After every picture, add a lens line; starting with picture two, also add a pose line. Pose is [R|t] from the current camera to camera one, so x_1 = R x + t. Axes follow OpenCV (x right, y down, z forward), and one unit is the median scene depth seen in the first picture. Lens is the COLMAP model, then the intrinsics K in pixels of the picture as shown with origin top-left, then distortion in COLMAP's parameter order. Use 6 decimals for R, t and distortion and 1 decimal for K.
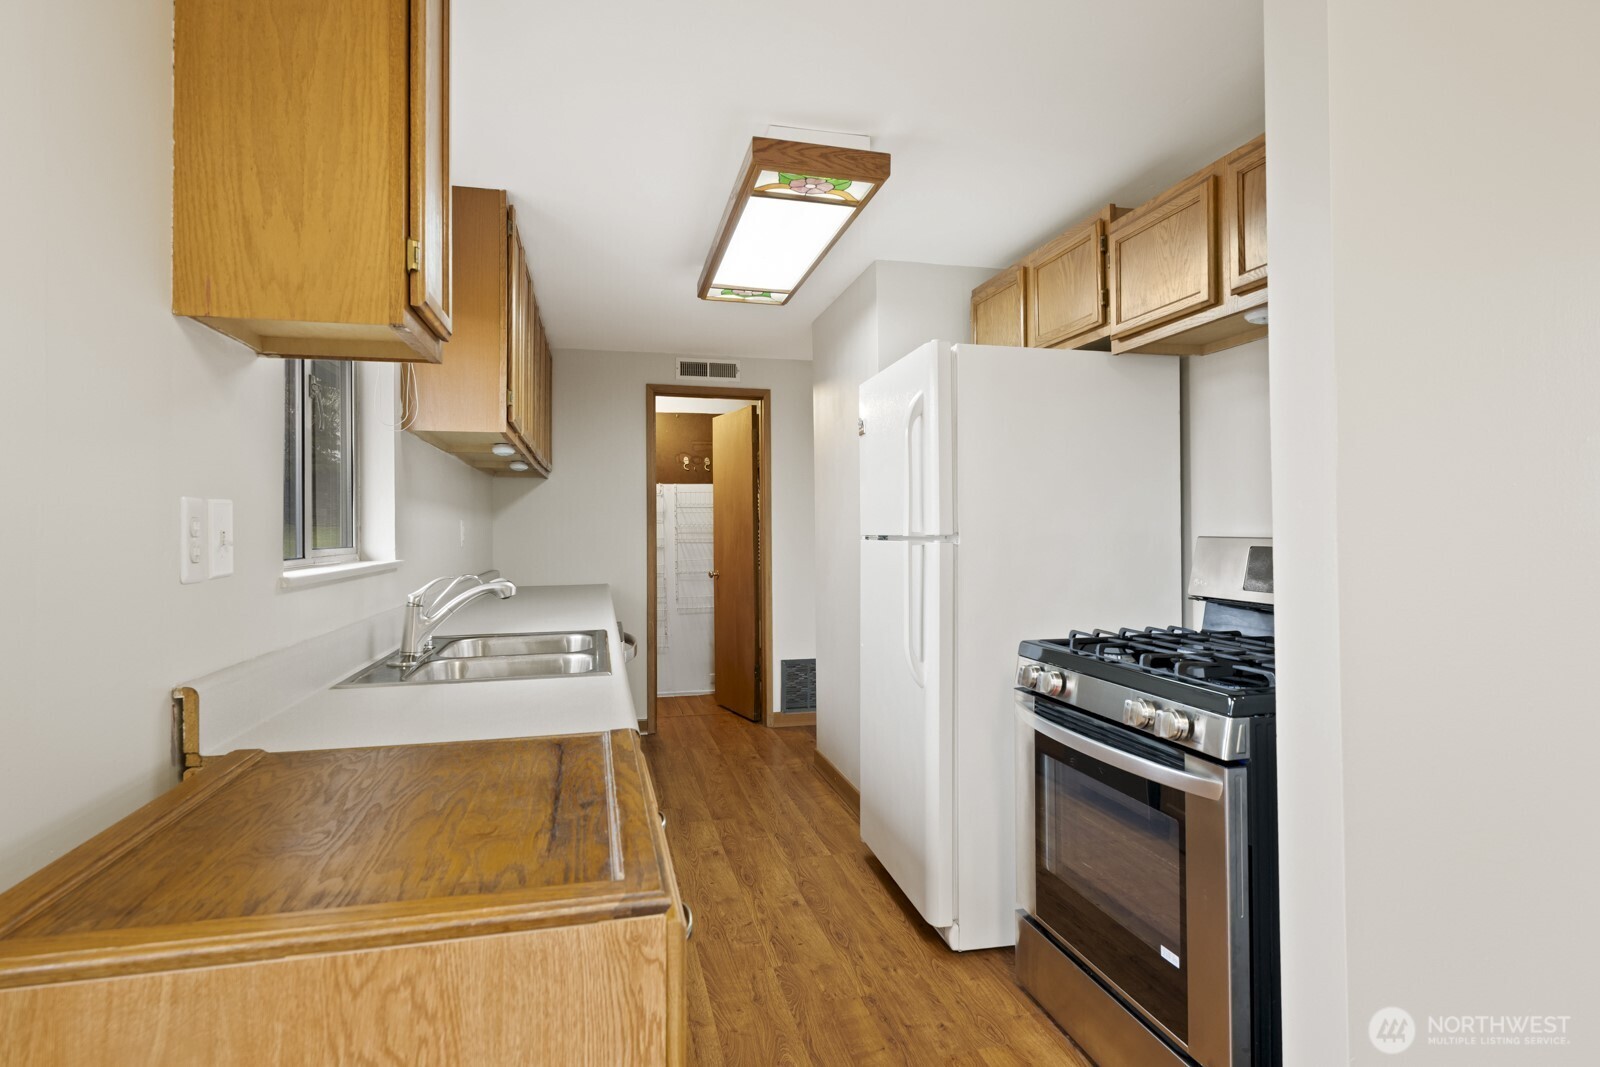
lens RADIAL K [[826.7, 0, 792.2], [0, 826.7, 512.3], [0, 0, 1]] dist [0.001303, 0.000579]
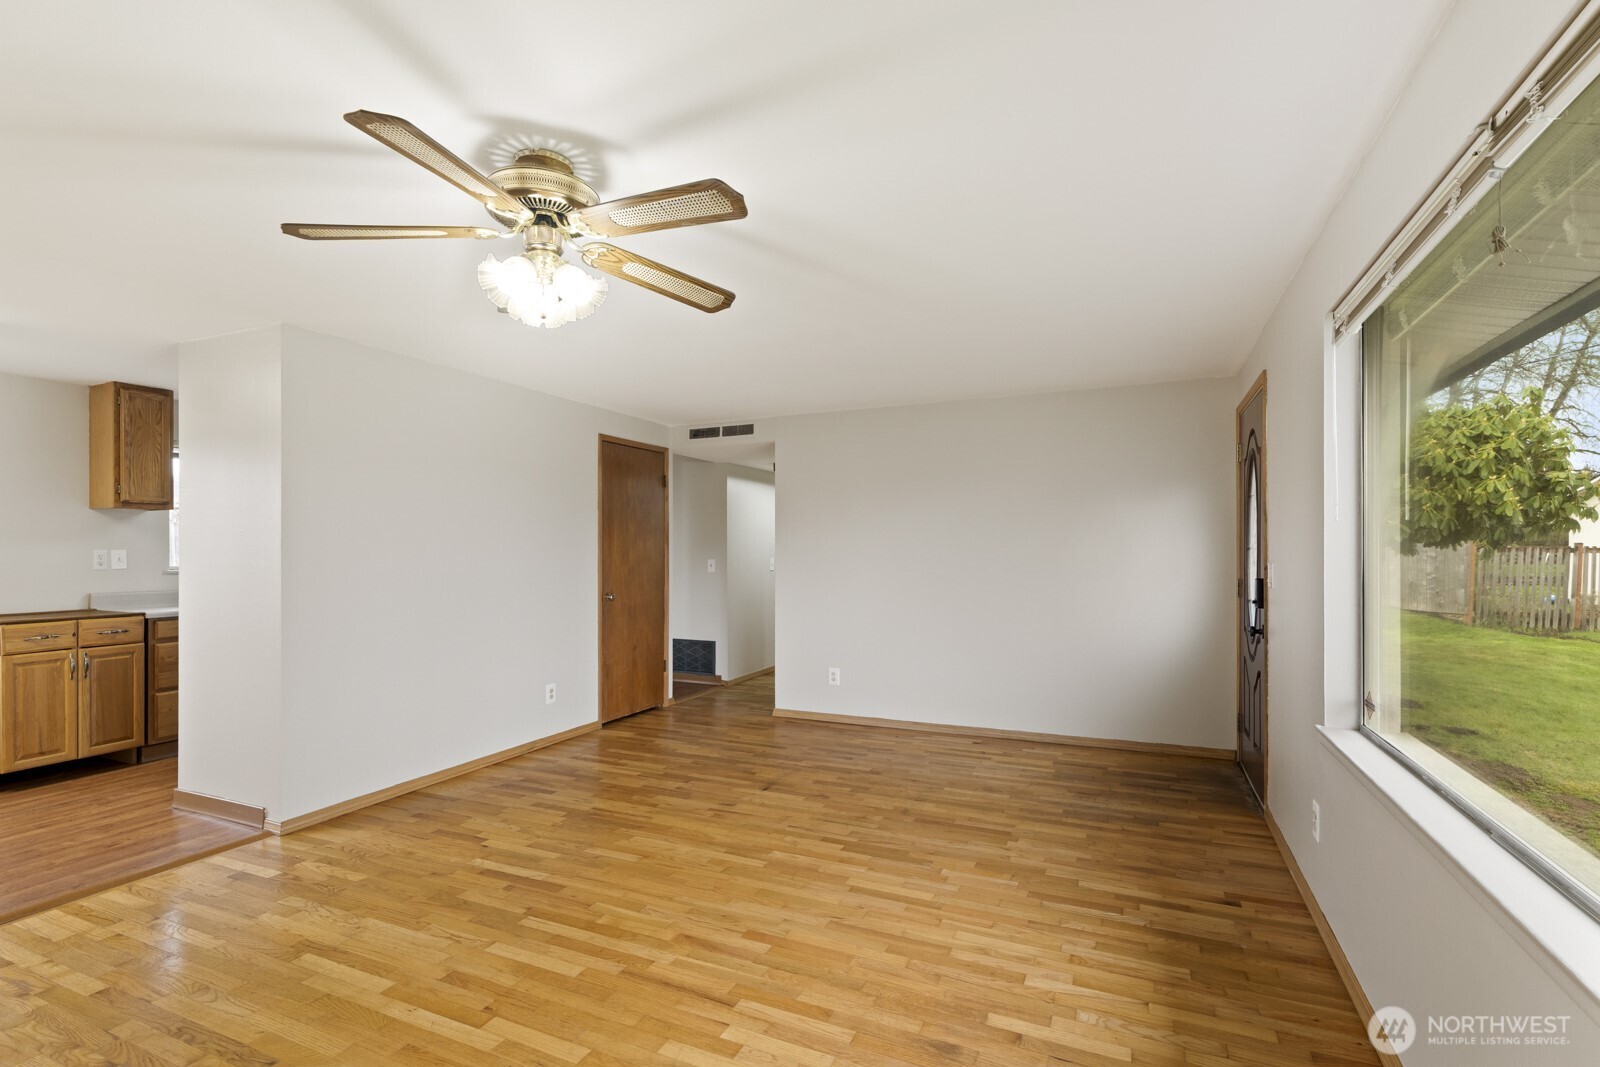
lens RADIAL K [[747.9, 0, 796.2], [0, 747.9, 551.1], [0, 0, 1]] dist [0.006426, -0.001030]
pose [[0.784423, 0.003181, -0.620218, 2.446491], [0.009588, 0.999805, 0.017255, -0.024302], [0.620152, -0.019482, 0.784239, 0.105957]]
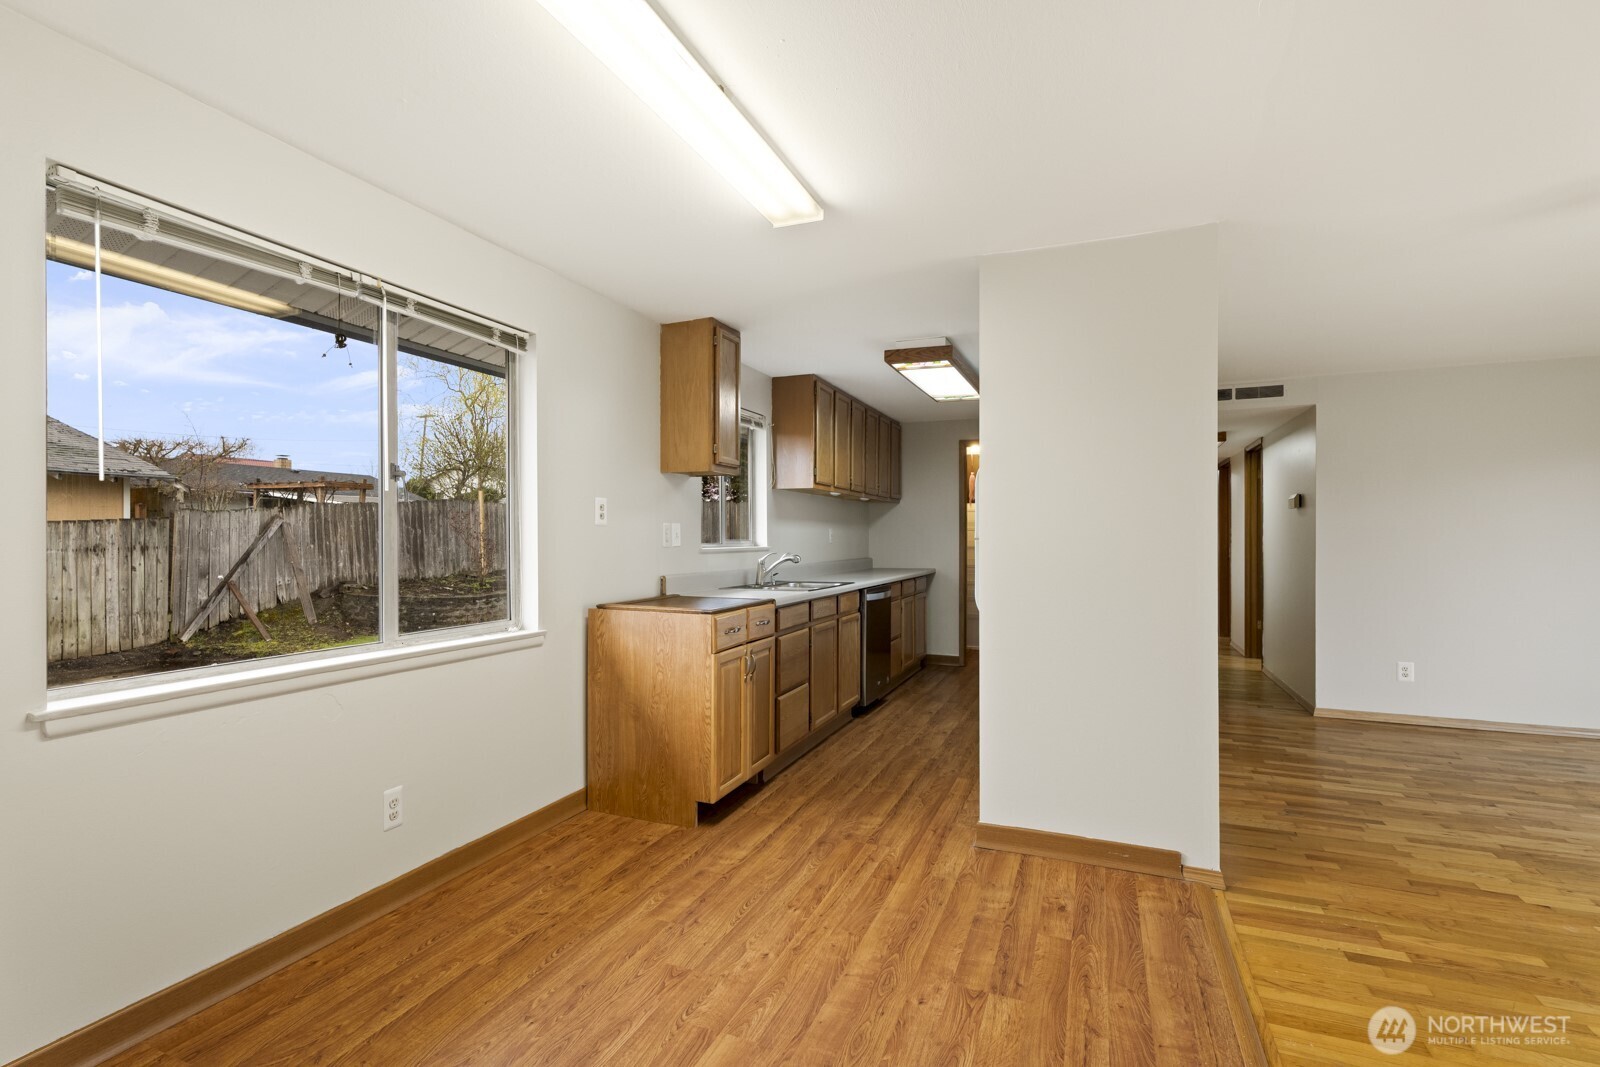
lens RADIAL K [[747.9, 0, 788.5], [0, 747.9, 530.2], [0, 0, 1]] dist [0.006426, -0.001030]
pose [[0.803090, 0.001120, -0.595857, 0.870027], [0.006738, 0.999917, 0.010961, -0.010829], [0.595820, -0.012818, 0.803016, -0.682266]]
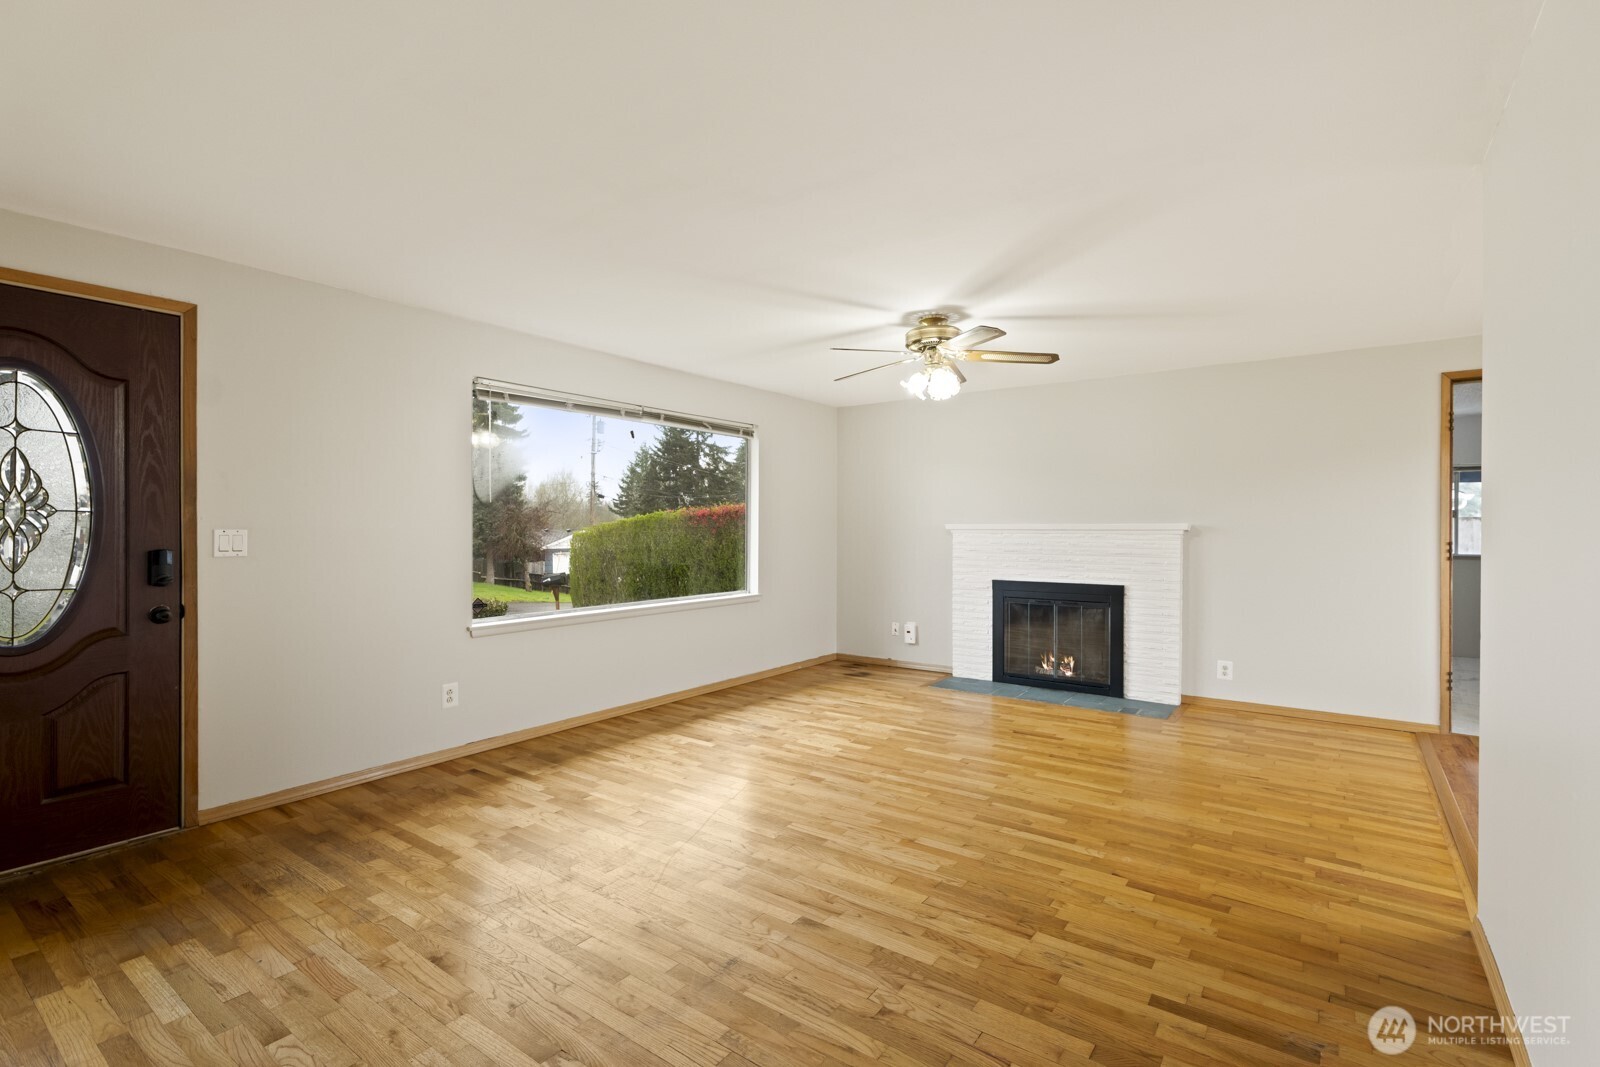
lens RADIAL K [[747.9, 0, 789.7], [0, 747.9, 529.1], [0, 0, 1]] dist [0.006426, -0.001030]
pose [[-0.637722, 0.001331, 0.770265, 0.527586], [-0.013001, 0.999837, -0.012491, 0.039180], [-0.770157, -0.017980, -0.637601, 1.986624]]
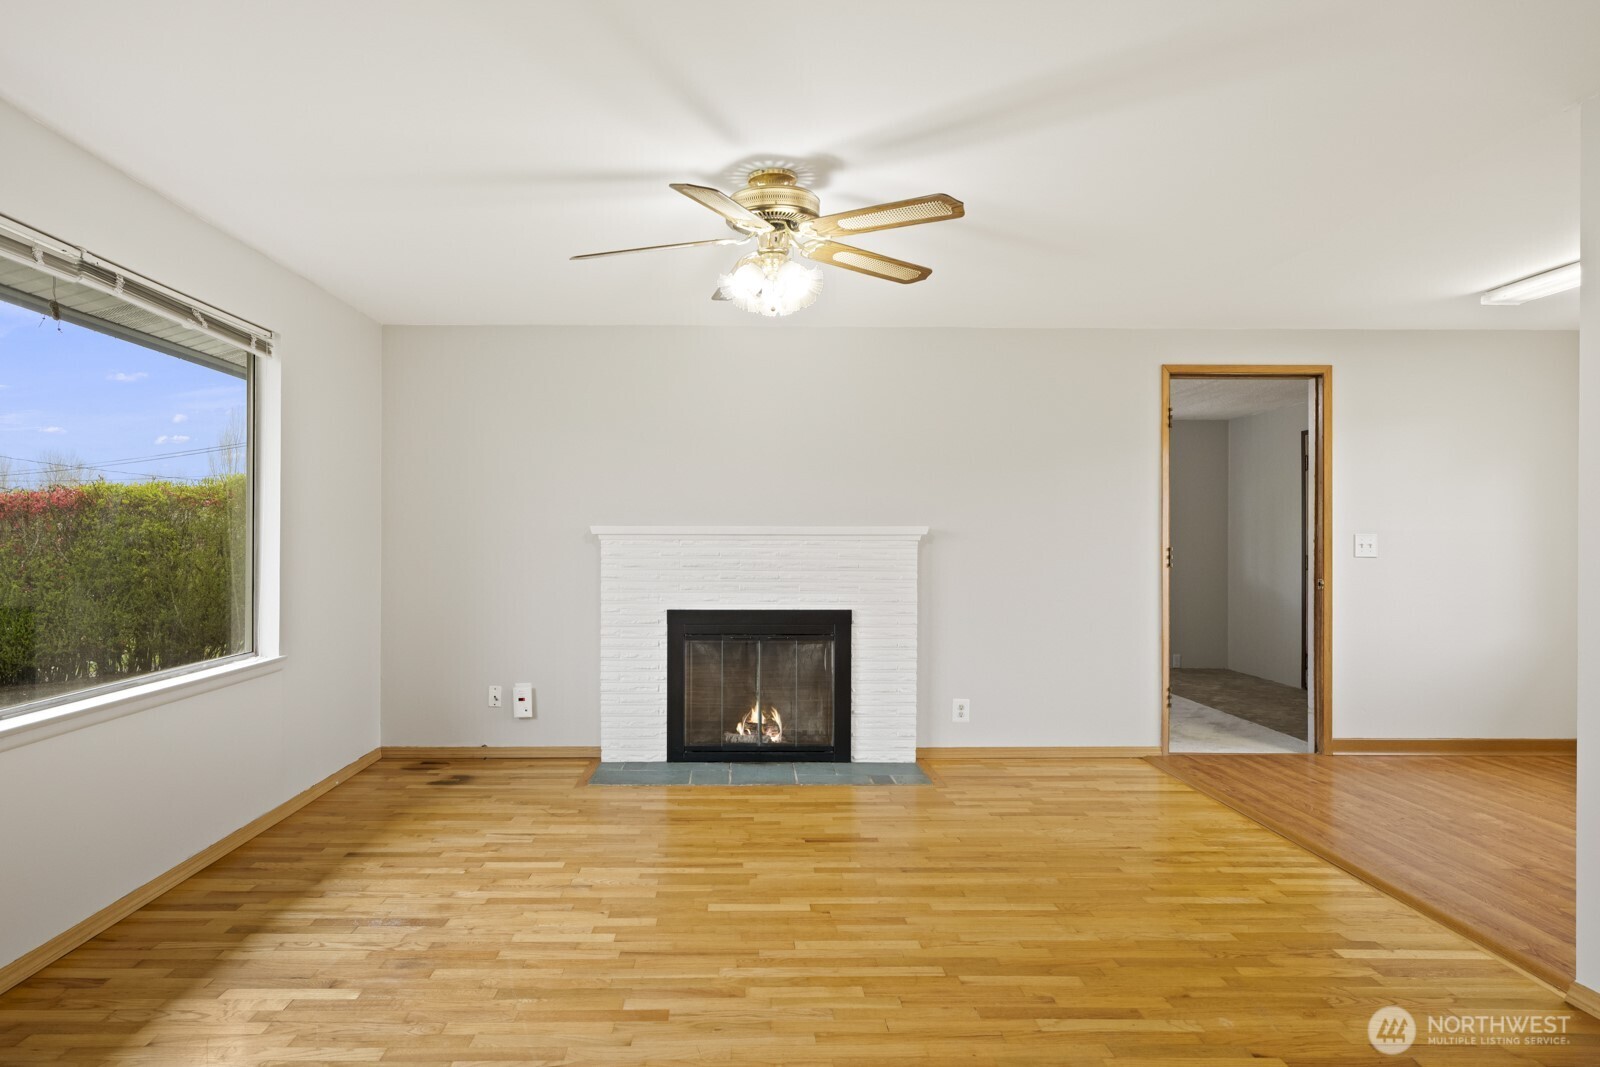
lens RADIAL K [[972.5, 0, 747.6], [0, 972.5, 539.4], [0, 0, 1]] dist [-0.005397, 0.006651]
pose [[-0.973136, 0.001085, 0.230228, 1.378948], [-0.002842, 0.999856, -0.016726, 0.047591], [-0.230213, -0.016931, -0.972993, 1.934771]]
